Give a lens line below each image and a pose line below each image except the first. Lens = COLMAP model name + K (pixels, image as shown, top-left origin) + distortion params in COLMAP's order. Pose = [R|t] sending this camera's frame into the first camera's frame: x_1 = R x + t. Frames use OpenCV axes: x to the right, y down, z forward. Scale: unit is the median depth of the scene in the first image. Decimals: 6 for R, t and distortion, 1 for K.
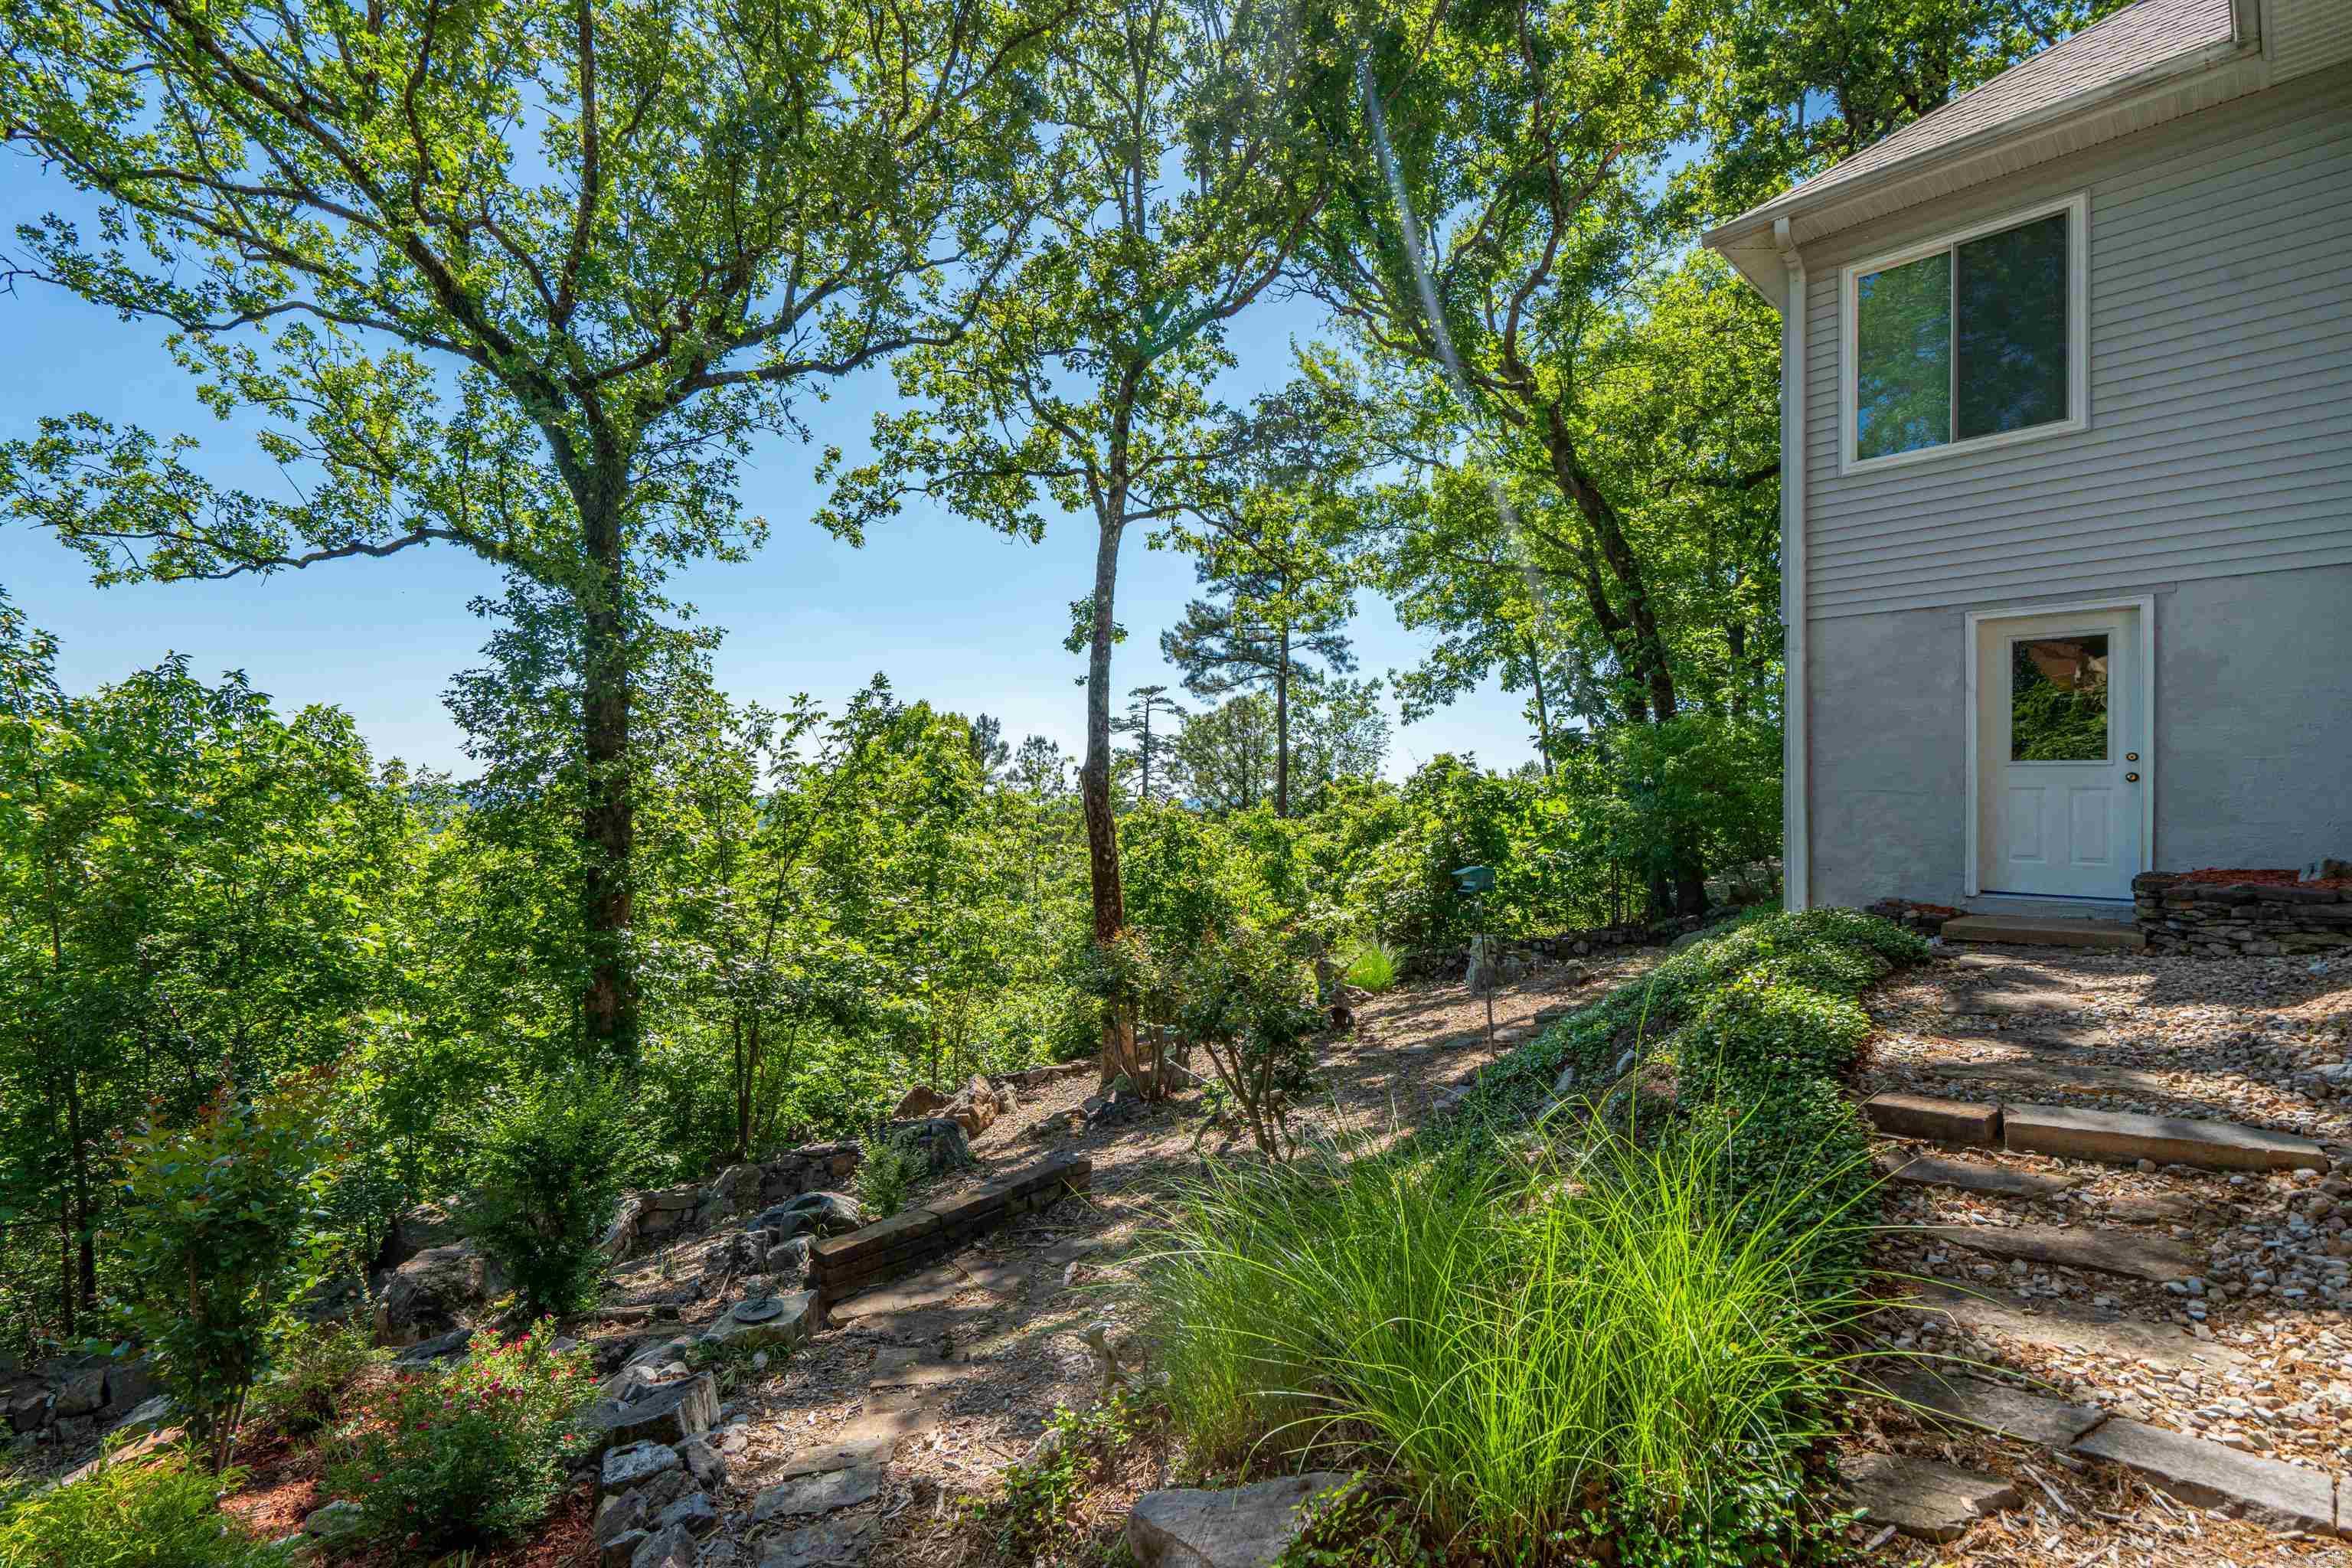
lens RADIAL K [[1072.3, 0, 1176.0], [0, 1072.3, 784.0], [0, 0, 1]] dist [-0.001038, 0.000516]
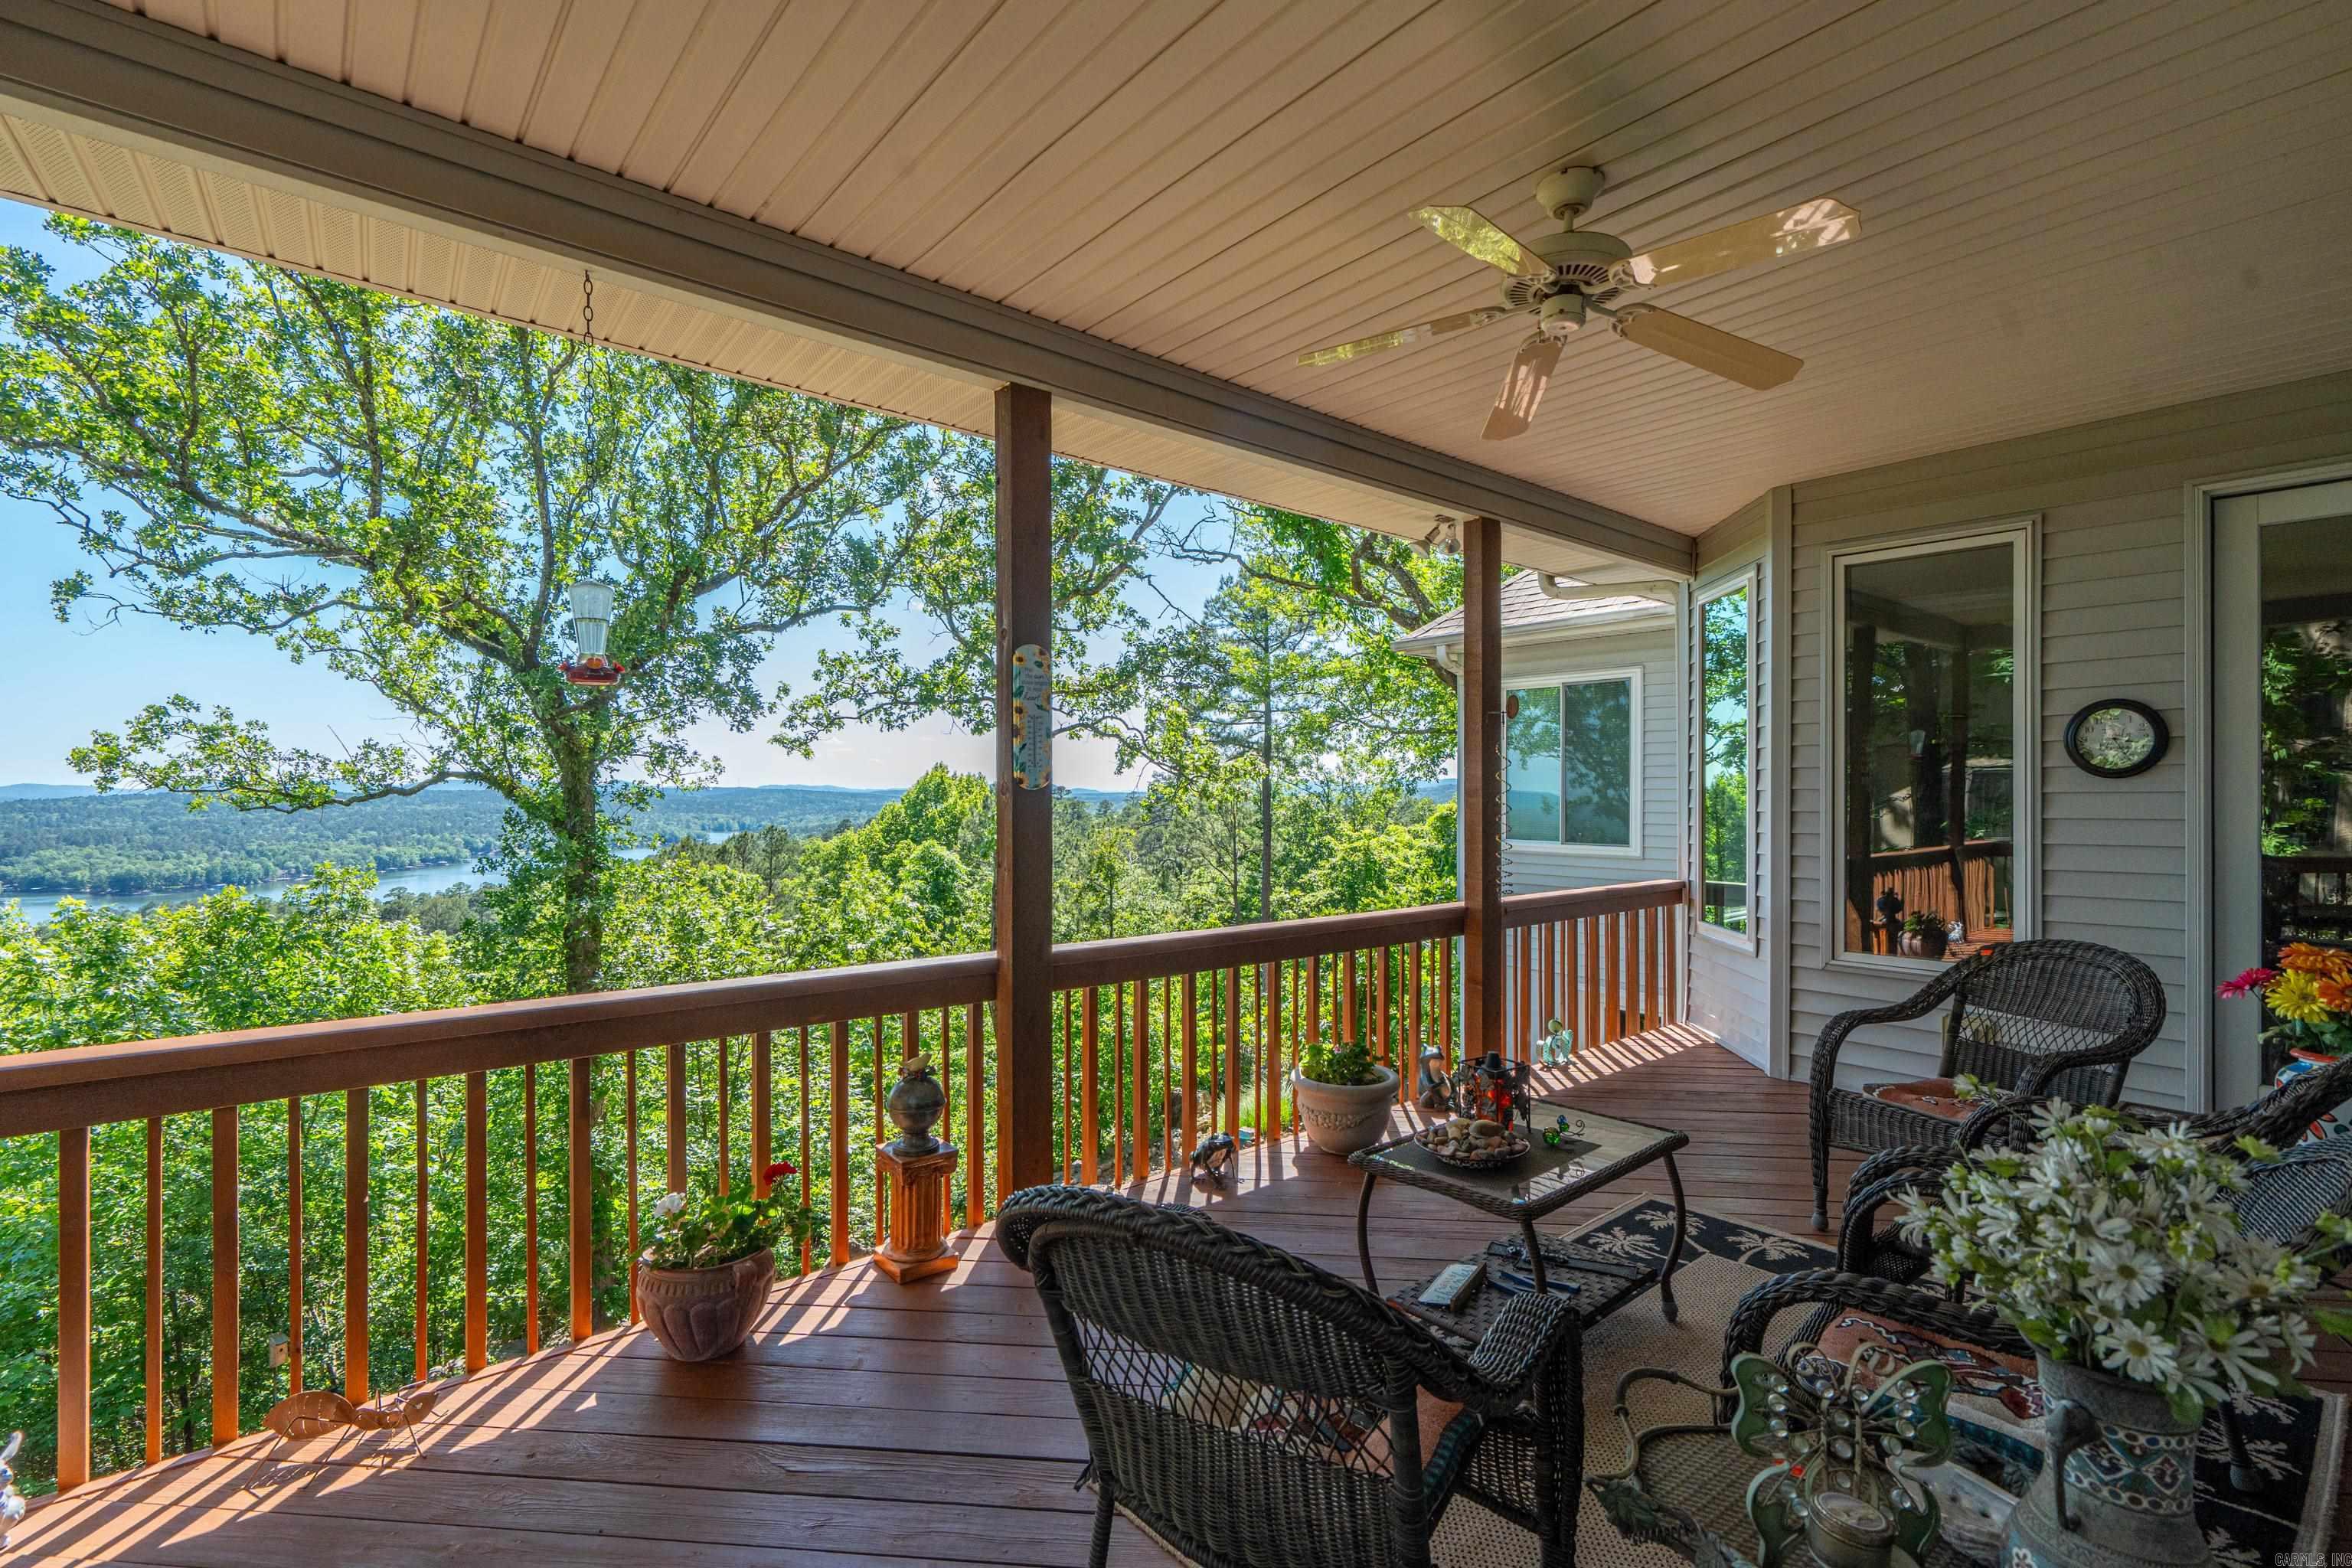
lens RADIAL K [[1072.3, 0, 1176.0], [0, 1072.3, 784.0], [0, 0, 1]] dist [-0.001038, 0.000516]
pose [[0.997918, -0.001121, -0.064480, 0.212542], [0.001809, 0.999942, 0.010624, -0.239243], [0.064464, -0.010719, 0.997862, -0.165368]]
